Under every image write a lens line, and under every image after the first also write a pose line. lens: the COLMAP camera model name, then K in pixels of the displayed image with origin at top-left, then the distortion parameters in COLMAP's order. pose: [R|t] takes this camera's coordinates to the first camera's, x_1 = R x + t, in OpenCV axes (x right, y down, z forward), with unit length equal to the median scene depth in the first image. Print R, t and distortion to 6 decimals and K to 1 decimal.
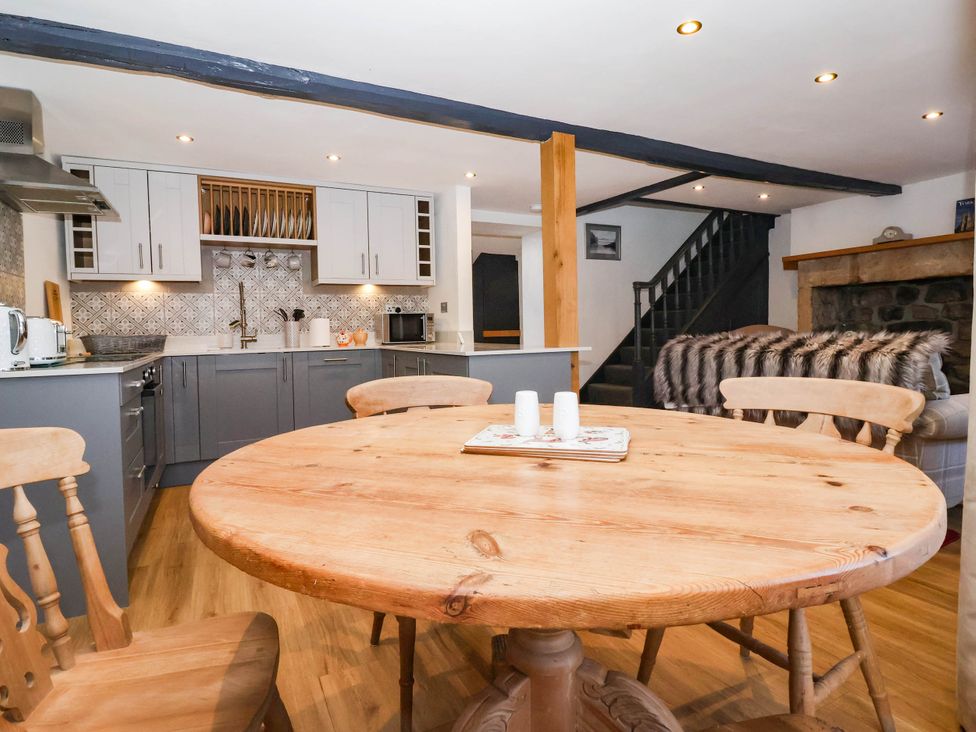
lens RADIAL K [[512.9, 0, 476.9], [0, 512.9, 347.4], [0, 0, 1]] dist [0.000262, -0.004217]
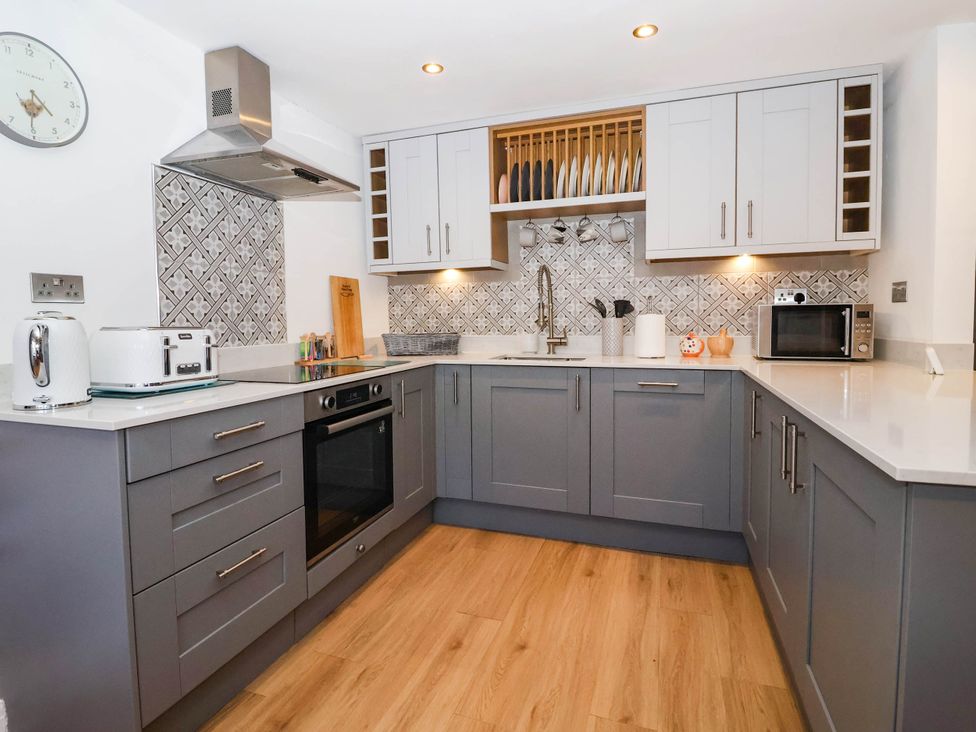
lens RADIAL K [[523.4, 0, 486.4], [0, 523.4, 341.8], [0, 0, 1]] dist [-0.005562, -0.005296]
pose [[0.703555, 0.045817, -0.709162, 0.015711], [-0.029025, 0.998939, 0.035744, -0.039279], [0.710048, -0.004564, 0.704138, 0.393345]]
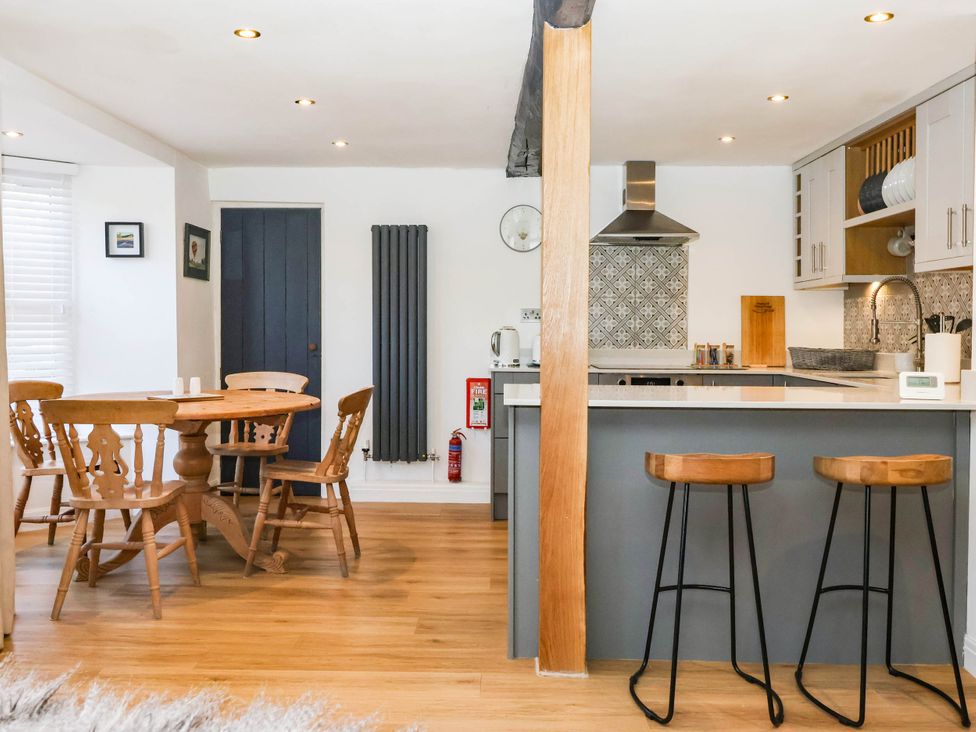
lens RADIAL K [[895.4, 0, 476.9], [0, 895.4, 331.1], [0, 0, 1]] dist [0.030338, 0.000000]
pose [[-0.470950, 0.019032, -0.881954, 0.801324], [-0.029030, 0.998891, 0.037057, -0.079951], [0.881682, 0.043055, -0.469876, 1.020502]]
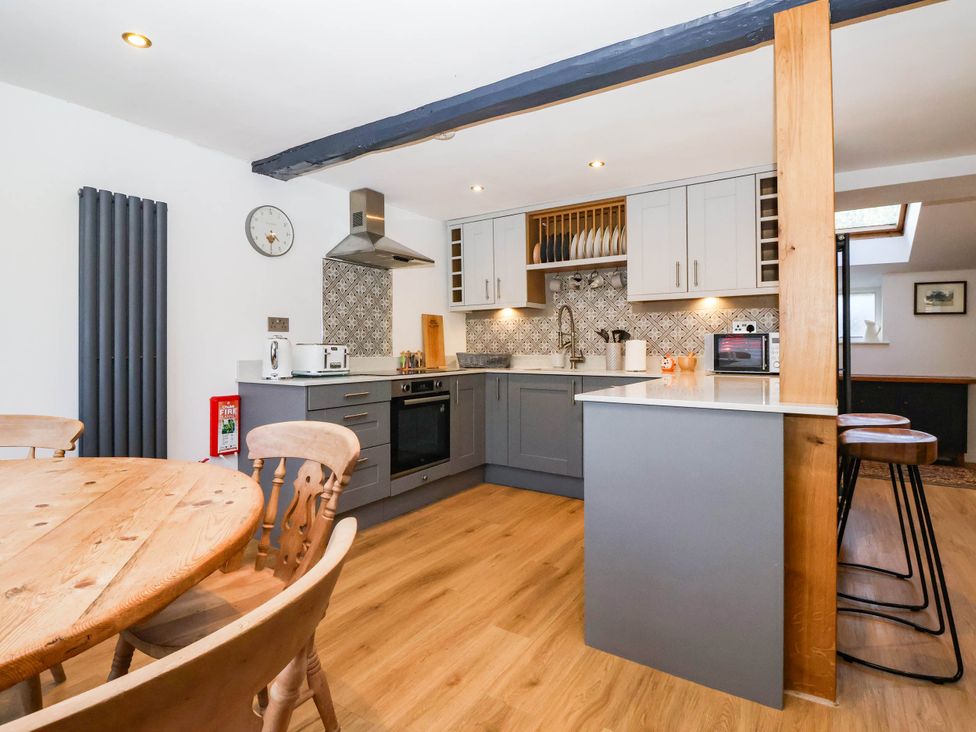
lens RADIAL K [[512.9, 0, 483.7], [0, 512.9, 343.5], [0, 0, 1]] dist [0.000262, -0.004217]
pose [[0.505837, 0.014126, -0.862513, 0.335340], [-0.038699, 0.999231, -0.006330, -0.034315], [0.861760, 0.036581, 0.505995, 0.317373]]
